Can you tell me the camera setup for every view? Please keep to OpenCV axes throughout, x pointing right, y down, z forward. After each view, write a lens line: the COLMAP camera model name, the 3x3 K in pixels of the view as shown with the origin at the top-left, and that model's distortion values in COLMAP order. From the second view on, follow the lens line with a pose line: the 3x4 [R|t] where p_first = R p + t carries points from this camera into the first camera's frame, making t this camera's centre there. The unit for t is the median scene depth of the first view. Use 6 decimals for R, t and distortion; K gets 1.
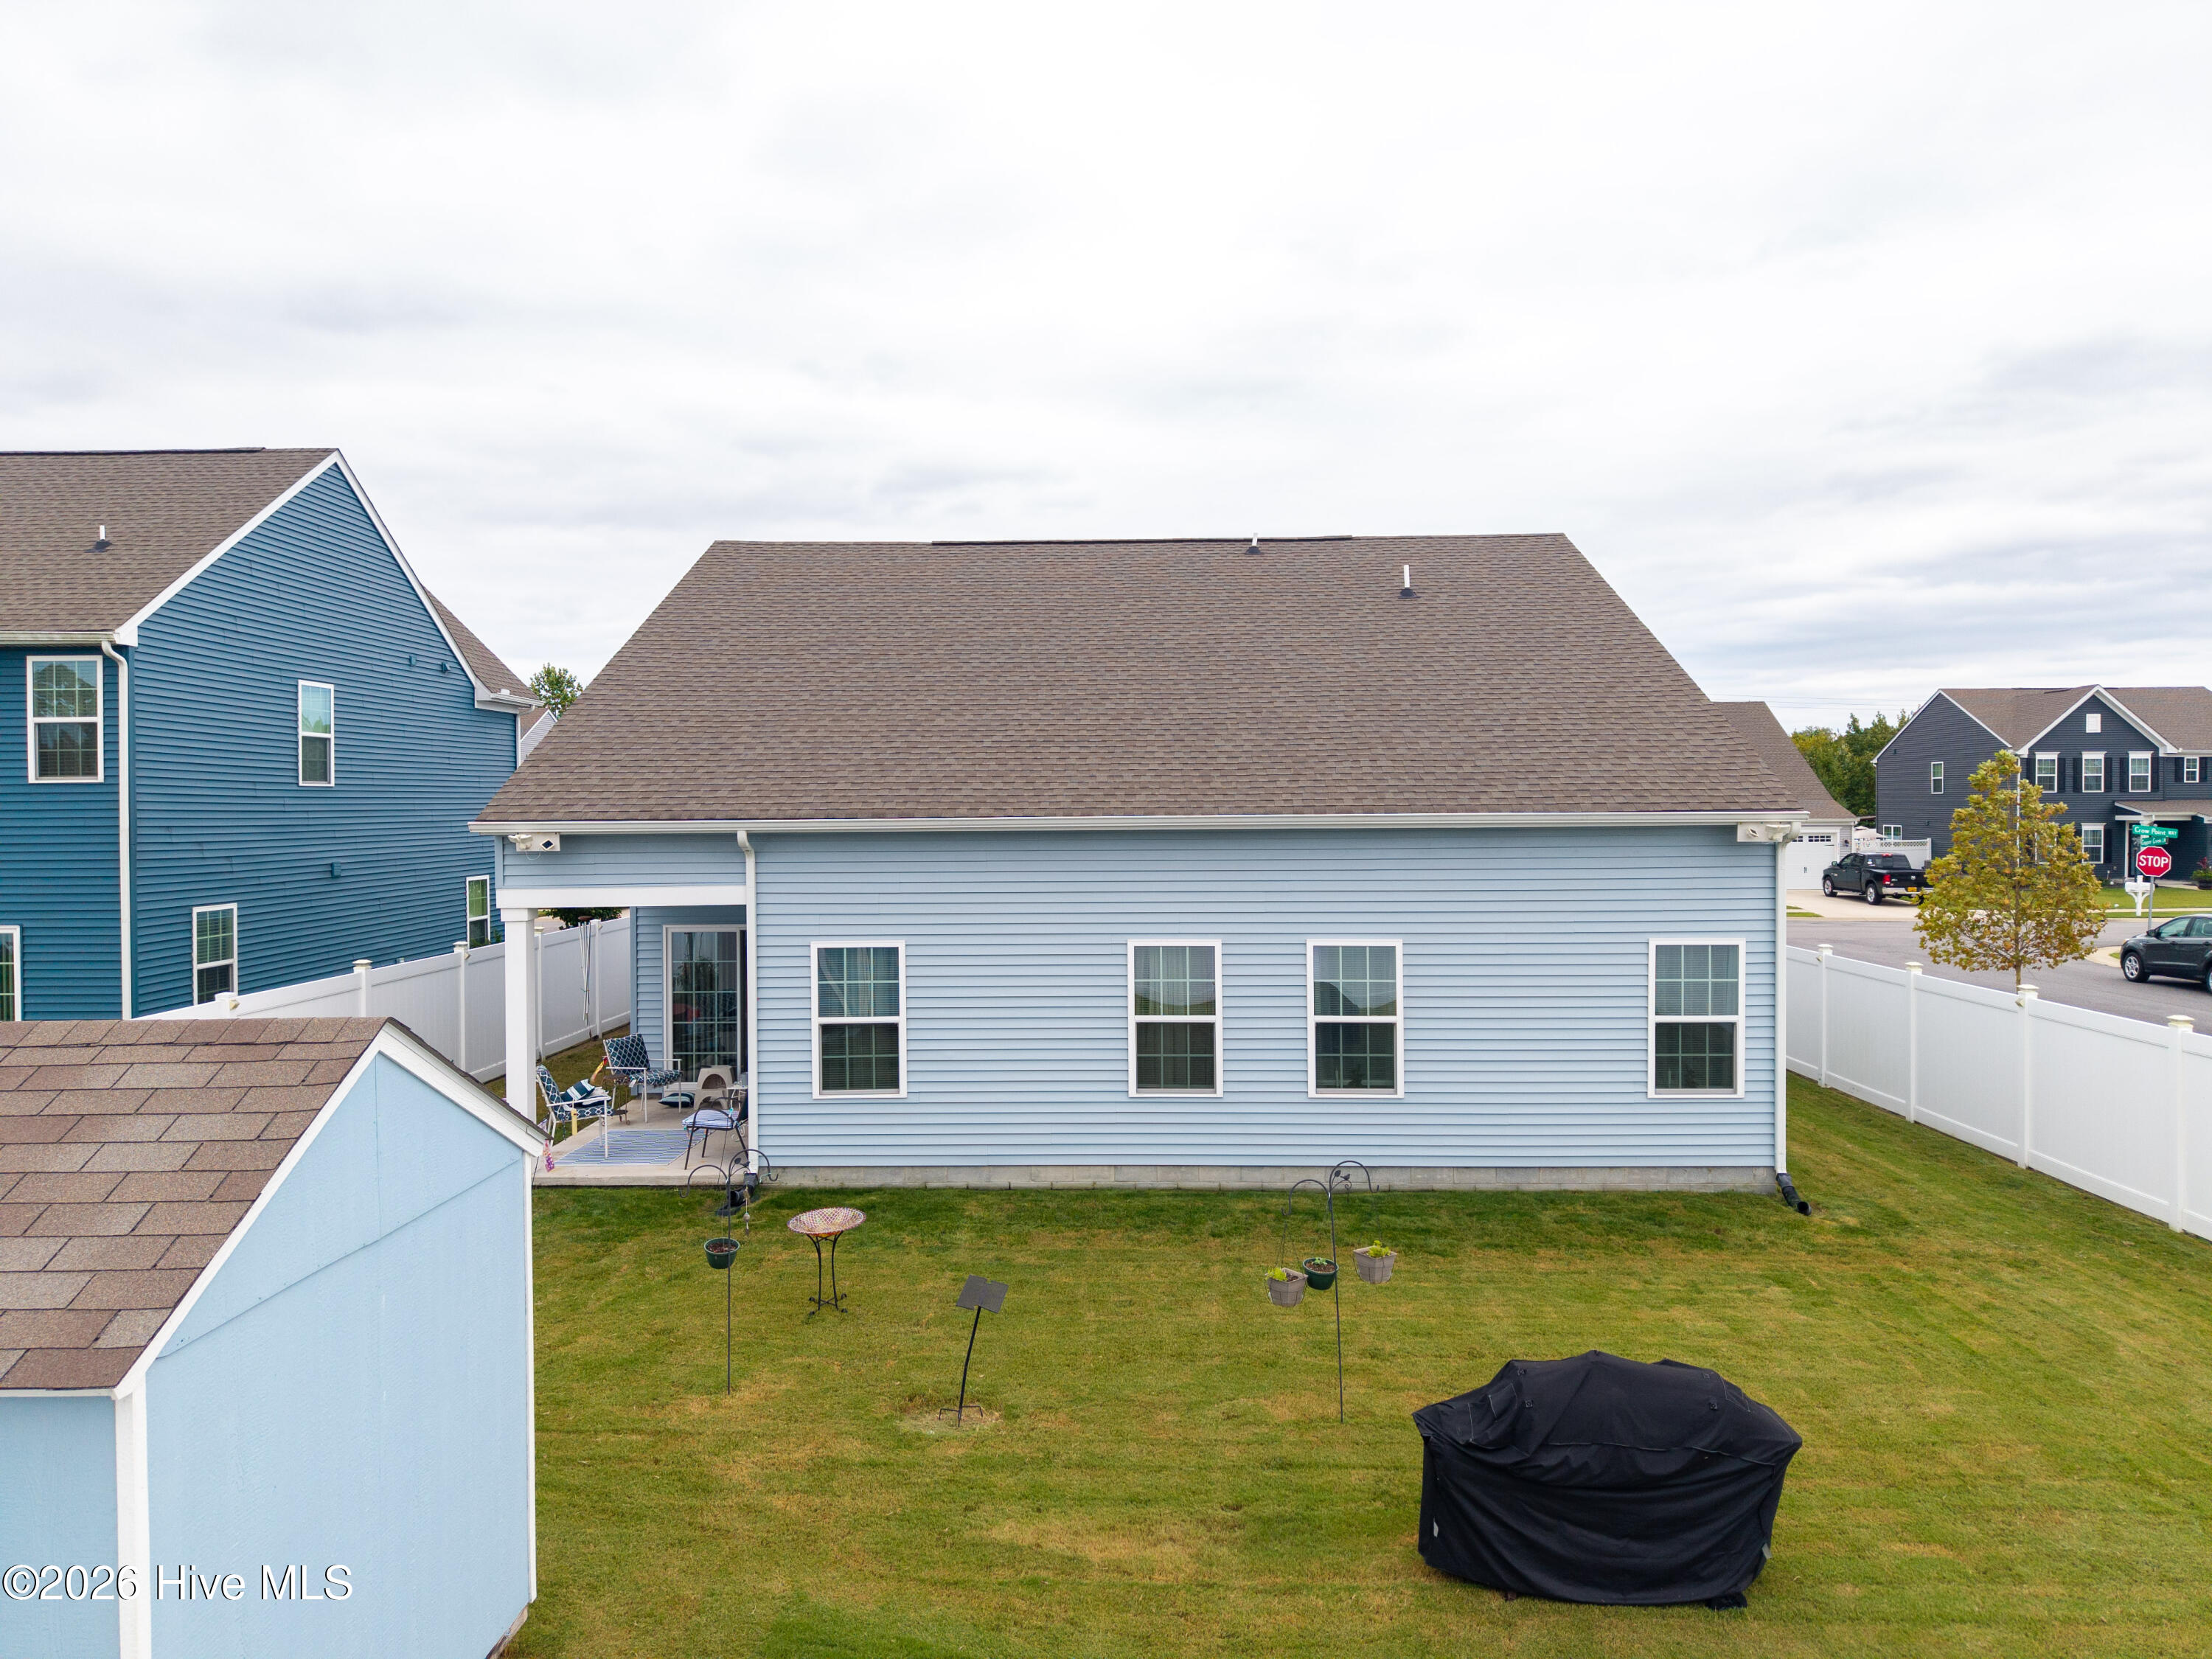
lens RADIAL K [[1475.5, 0, 1106.0], [0, 1475.5, 829.5], [0, 0, 1]] dist [0.027576, -0.021945]
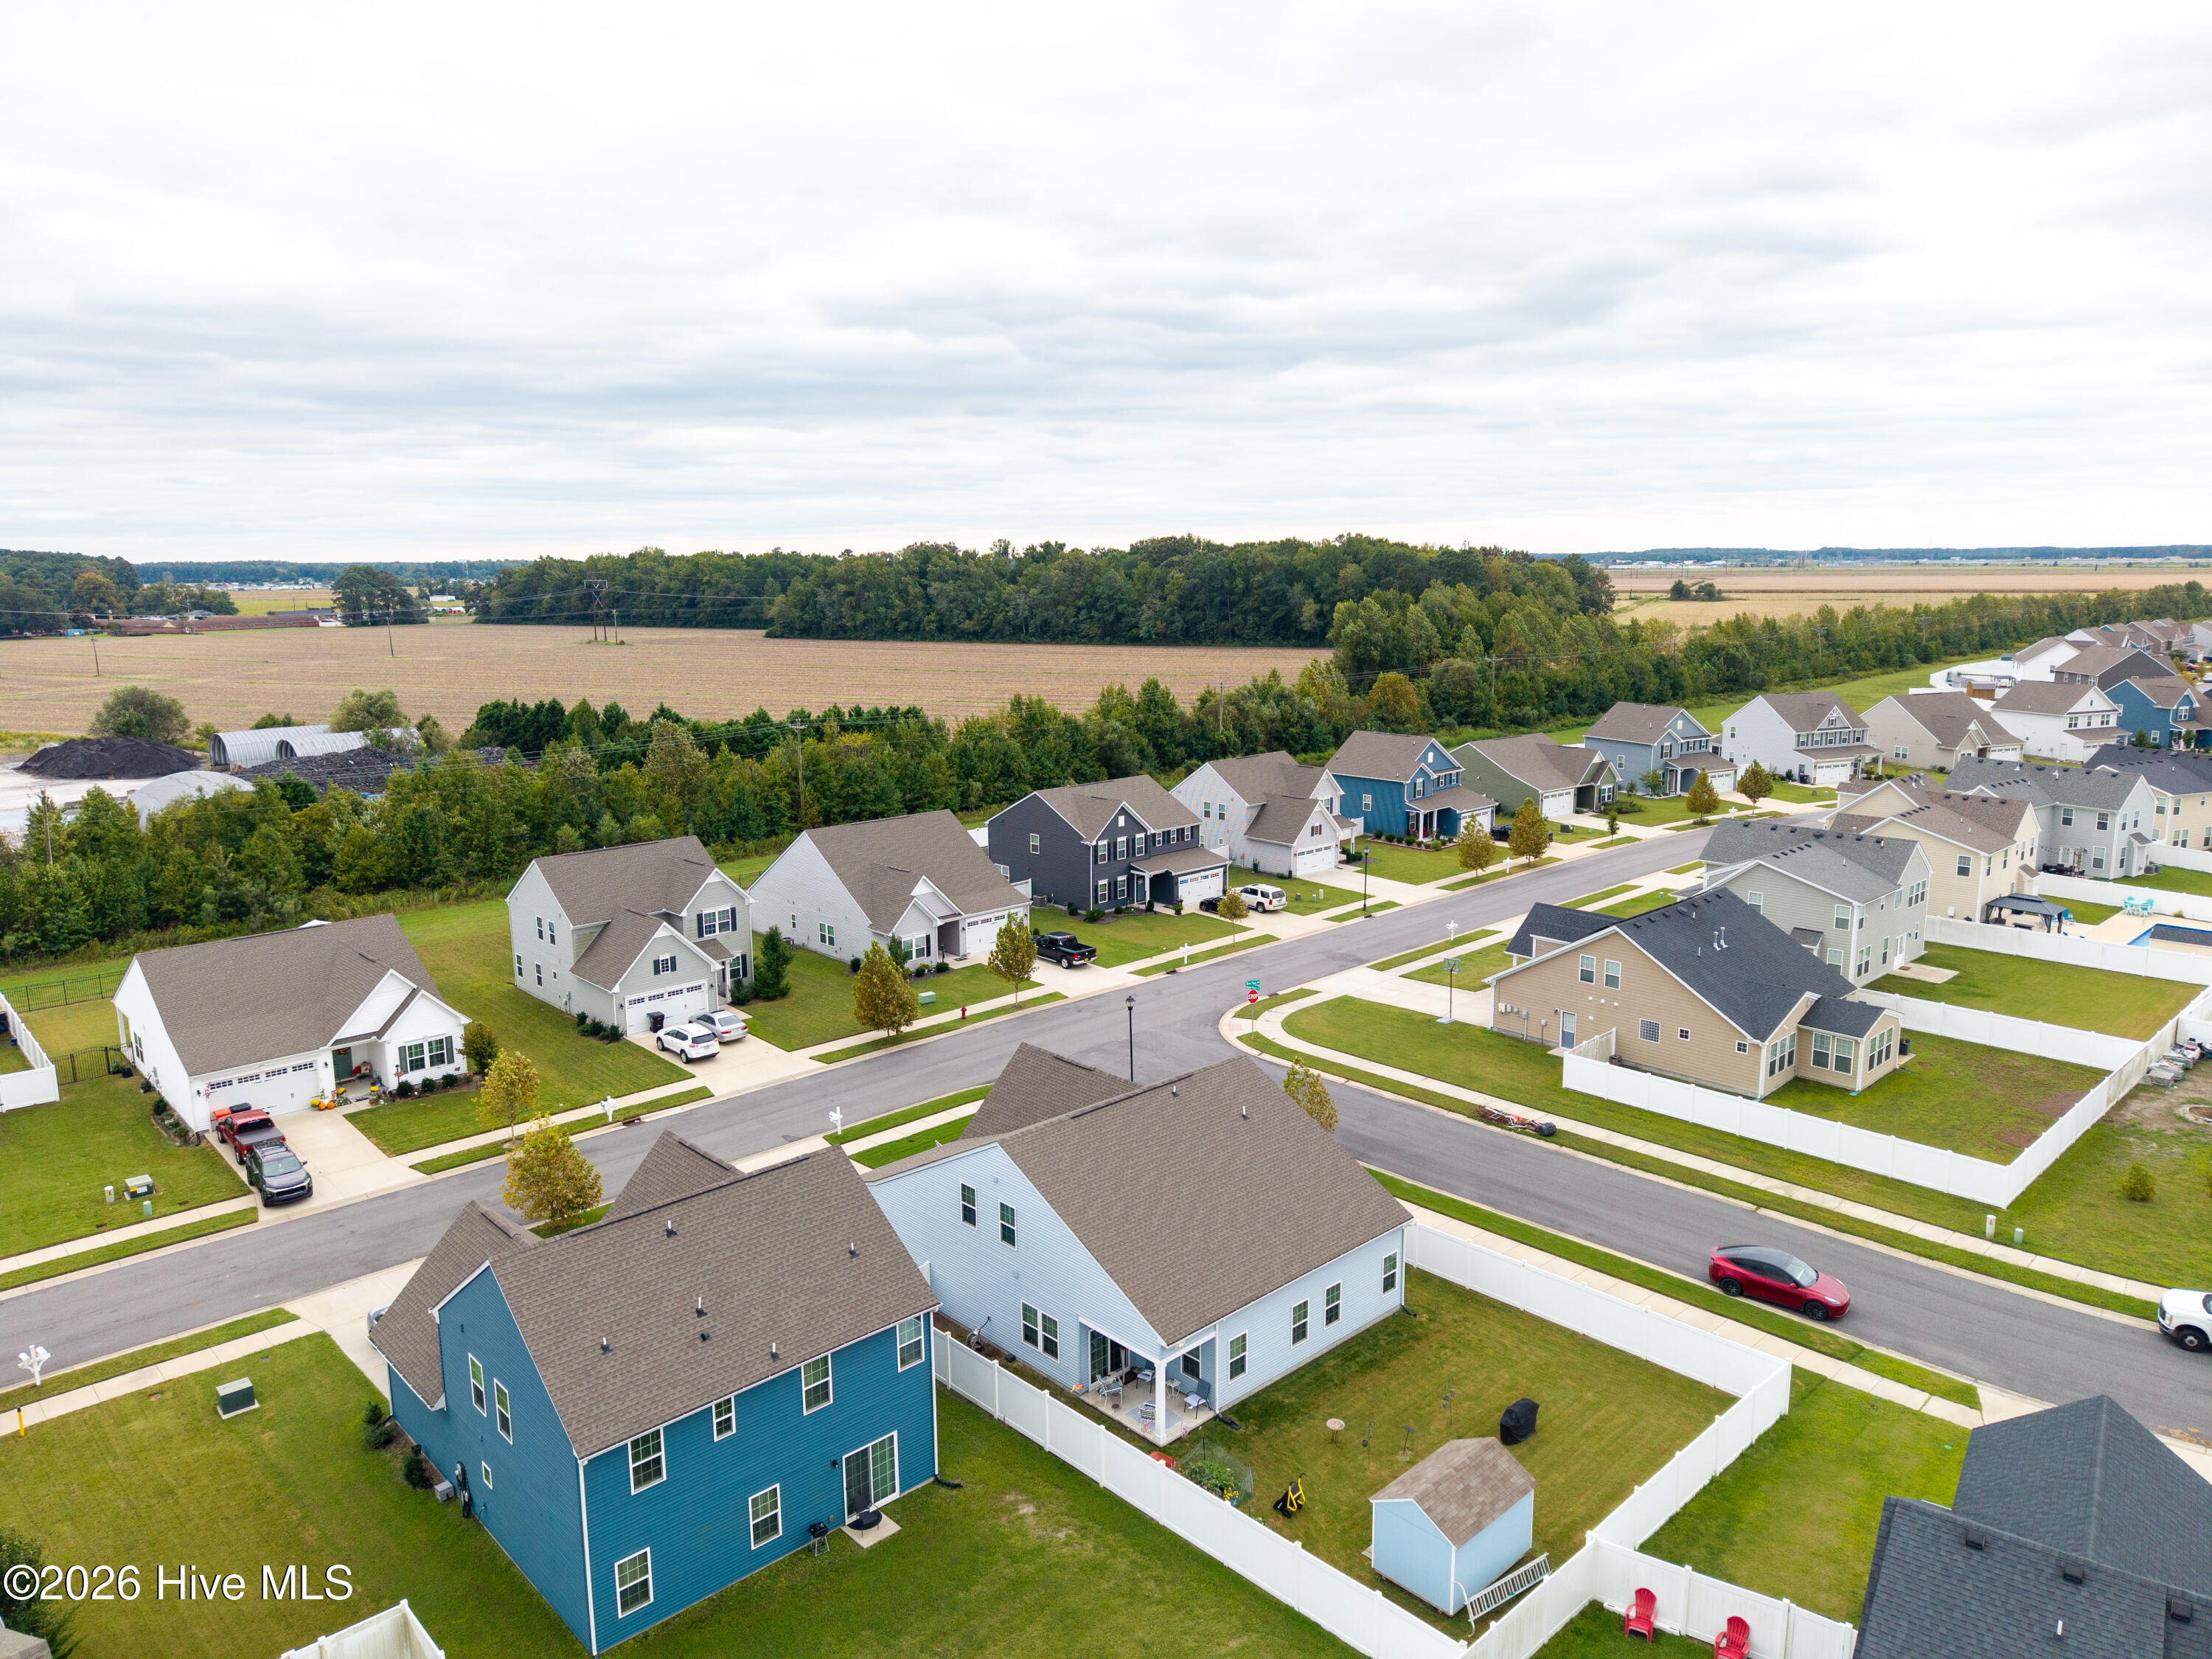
lens RADIAL K [[1473.6, 0, 1109.3], [0, 1473.6, 815.3], [0, 0, 1]] dist [0.064267, -0.074885]
pose [[0.712968, -0.124211, 0.690108, -2.519600], [0.023095, 0.987811, 0.153933, -1.585311], [-0.700816, -0.093811, 0.707146, -1.031255]]
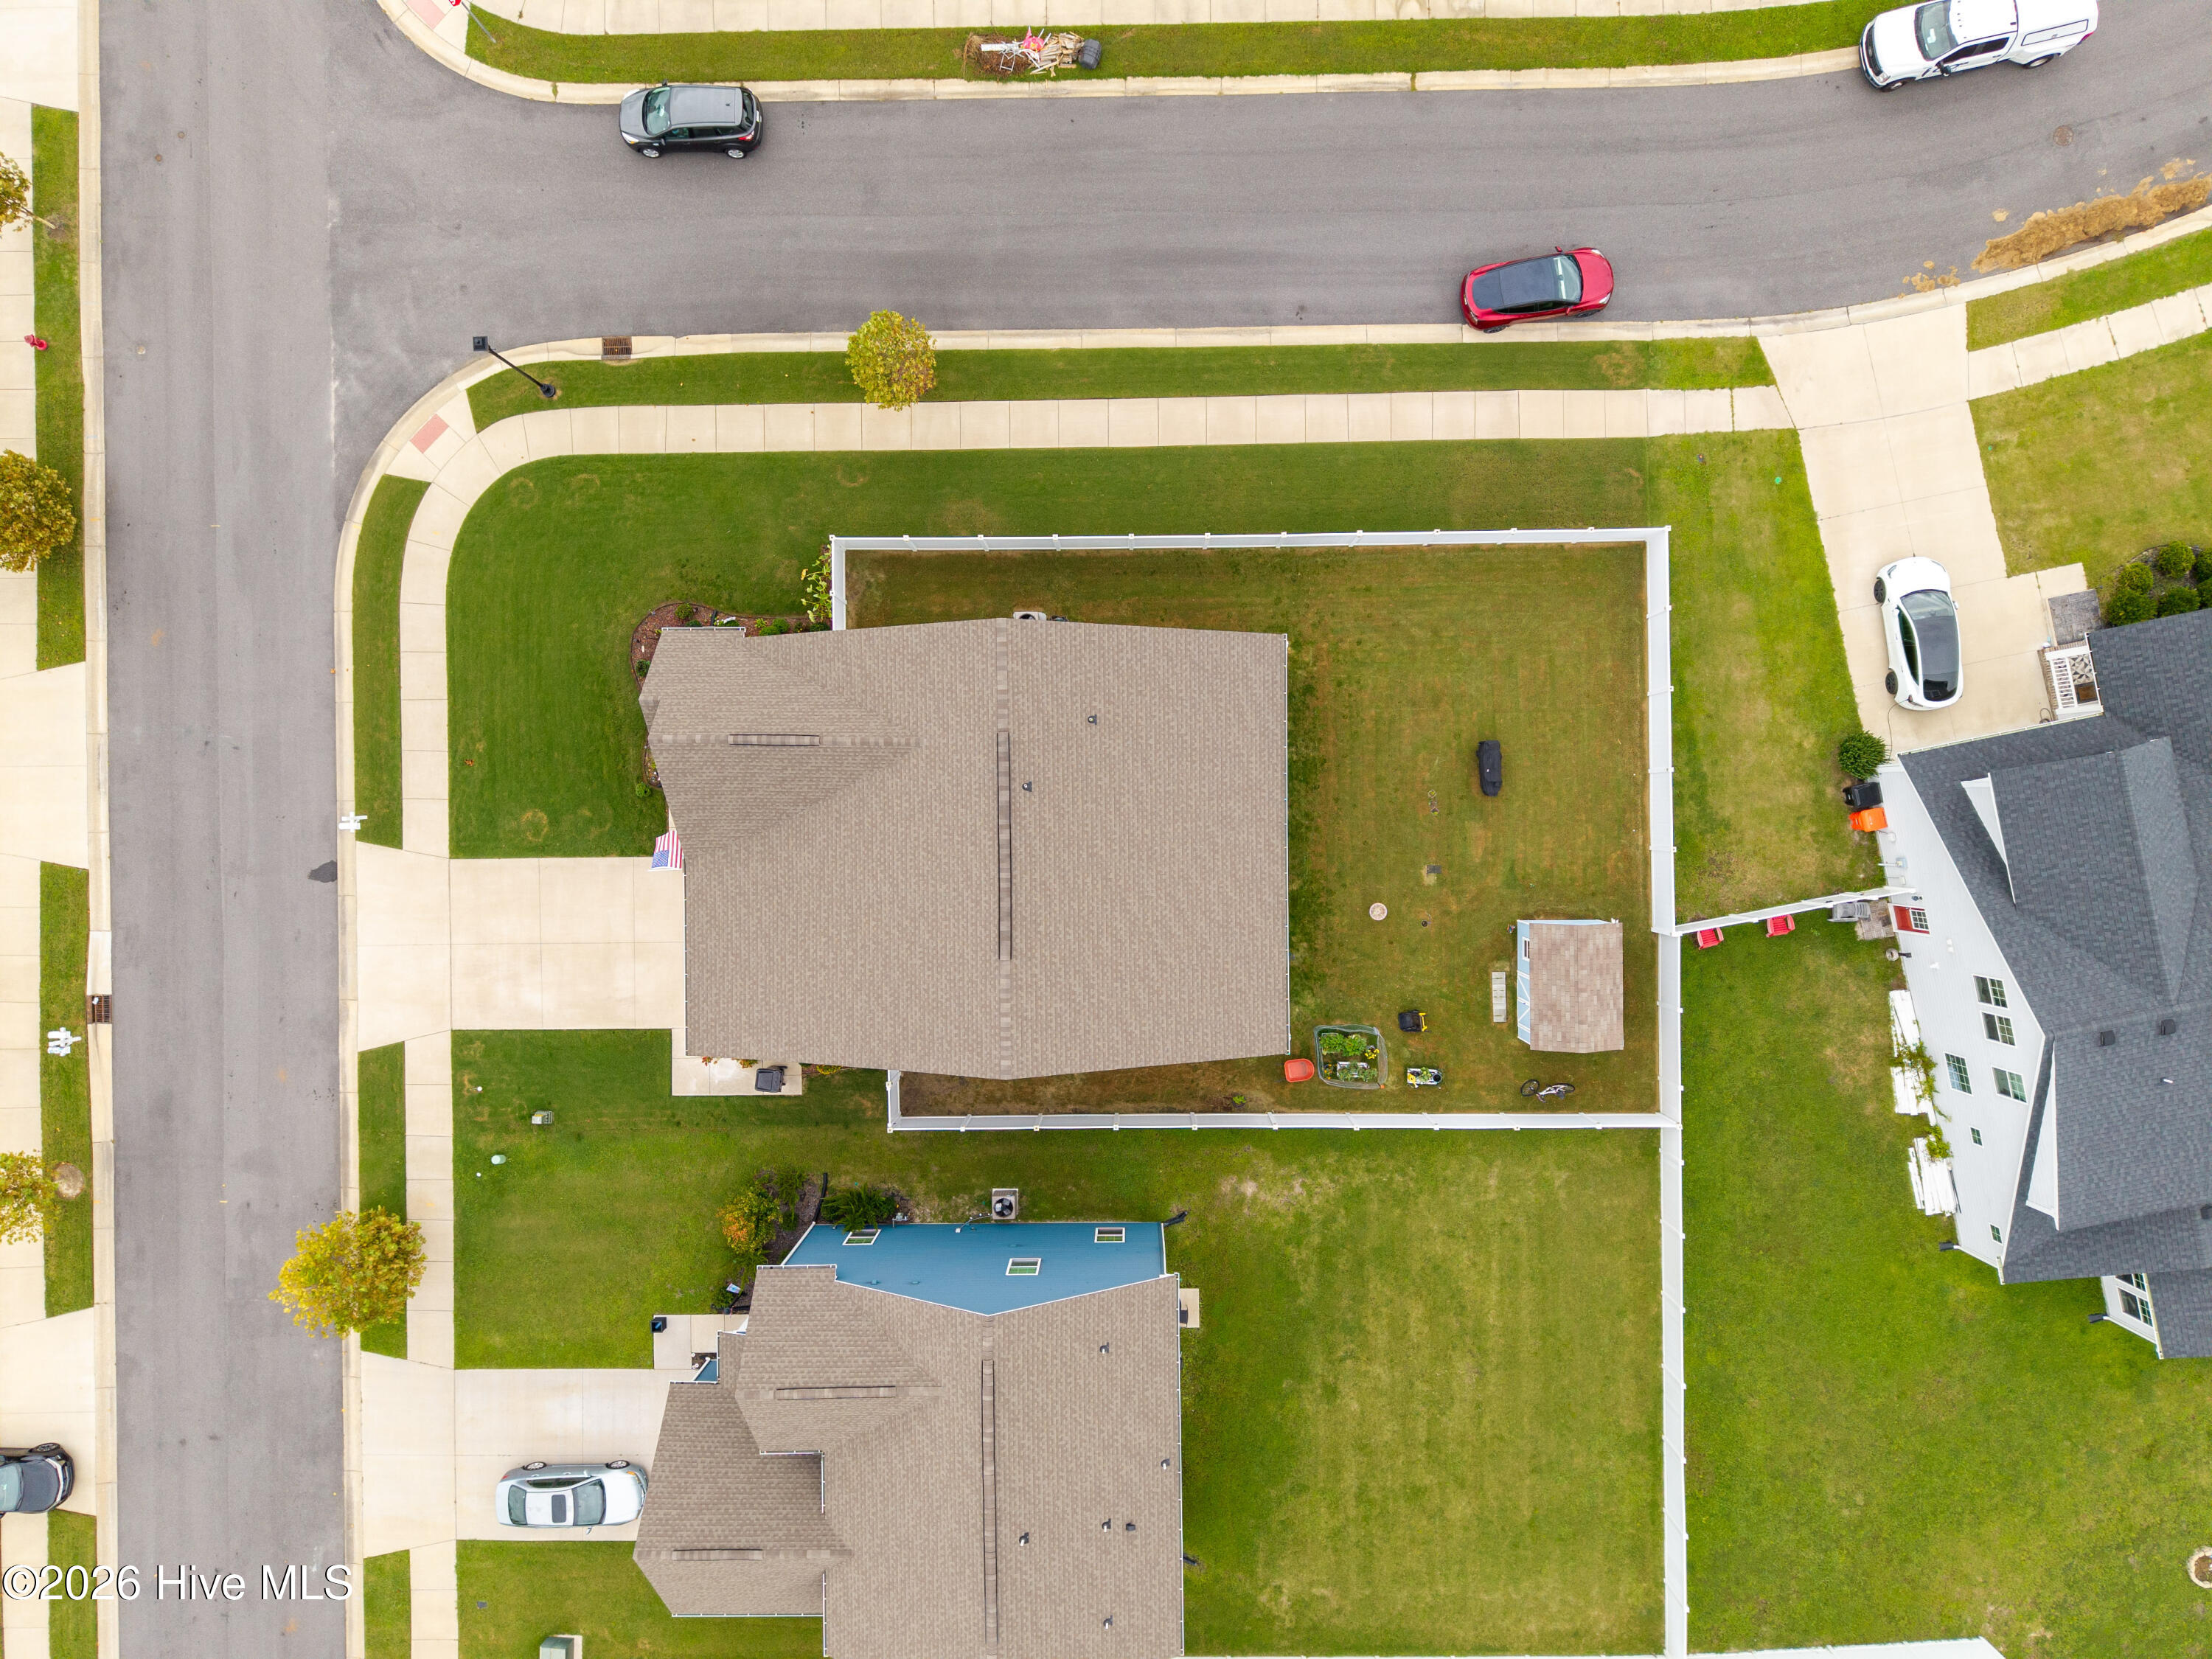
lens RADIAL K [[1475.5, 0, 1106.0], [0, 1475.5, 829.5], [0, 0, 1]] dist [0.027576, -0.021945]
pose [[-0.033672, -0.999393, -0.008889, 0.087785], [0.035460, -0.010083, 0.999320, -3.067967], [-0.998804, 0.033334, 0.035778, 1.233378]]
